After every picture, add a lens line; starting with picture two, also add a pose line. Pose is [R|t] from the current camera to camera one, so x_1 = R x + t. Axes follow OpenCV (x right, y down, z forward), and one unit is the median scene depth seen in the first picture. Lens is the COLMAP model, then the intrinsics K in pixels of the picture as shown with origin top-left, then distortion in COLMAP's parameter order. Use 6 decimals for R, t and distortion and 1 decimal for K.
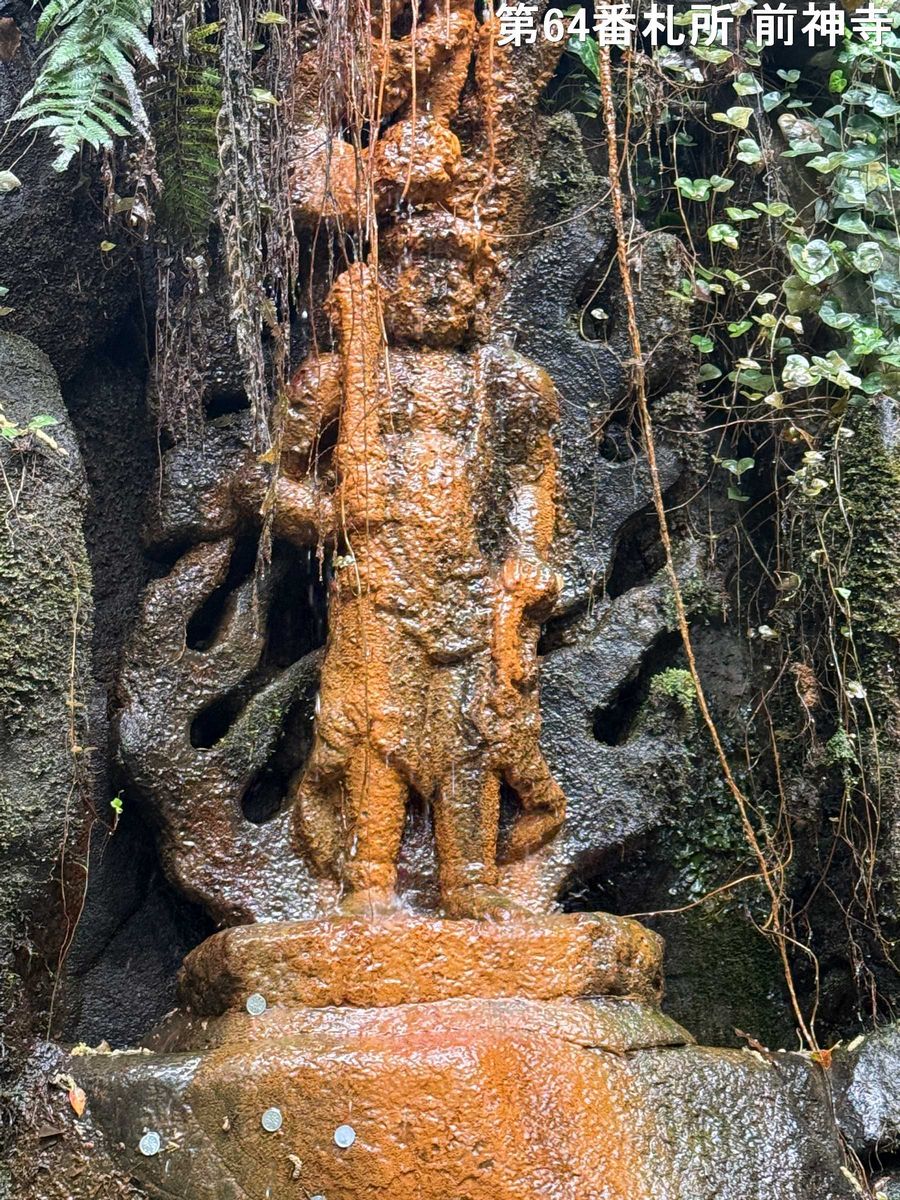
lens RADIAL K [[2509.0, 0, 449.9], [0, 2509.0, 625.1], [0, 0, 1]] dist [0.209068, -0.549103]
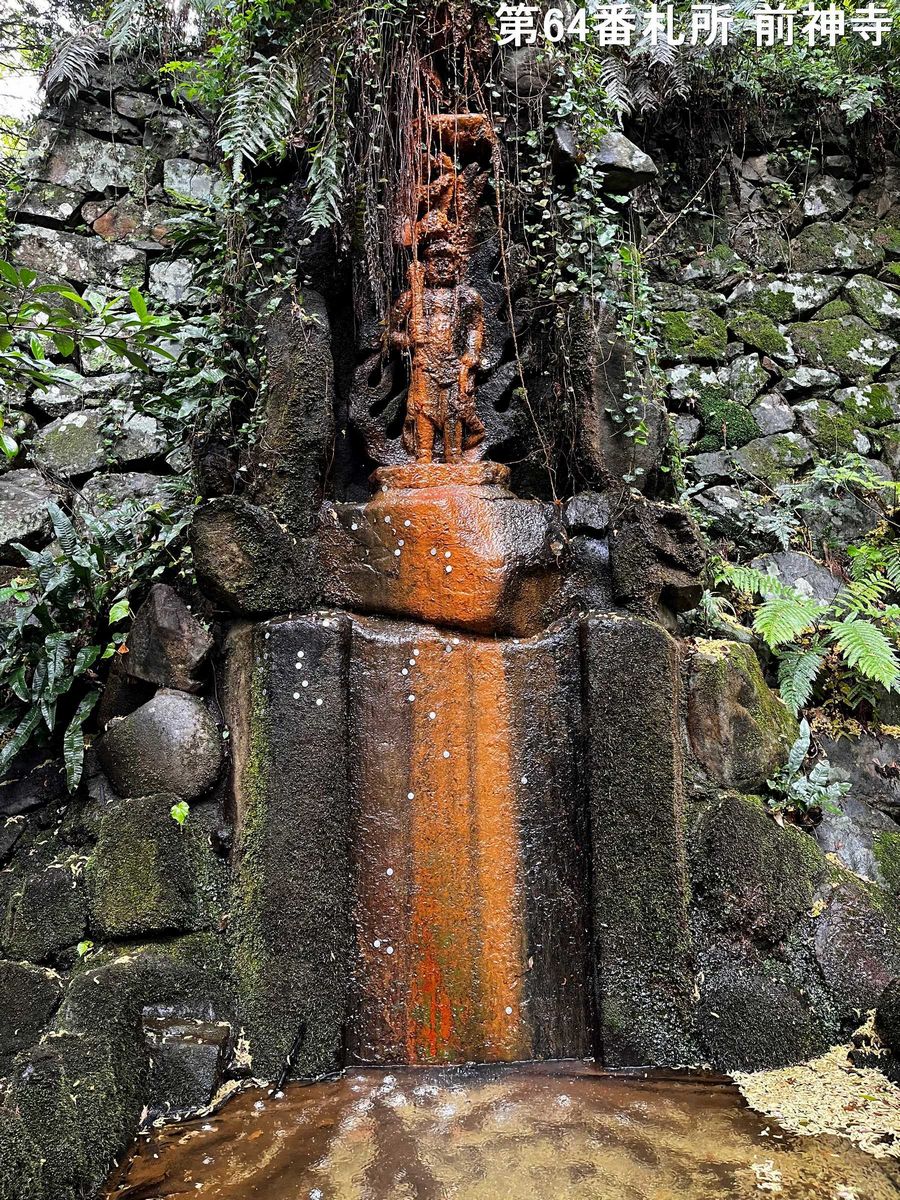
lens RADIAL K [[891.3, 0, 444.7], [0, 891.3, 591.8], [0, 0, 1]] dist [0.066705, -0.085635]
pose [[0.986988, -0.011105, -0.160408, 0.179659], [0.039937, 0.983282, 0.177658, 0.069319], [0.155754, -0.181753, 0.970931, -0.176324]]
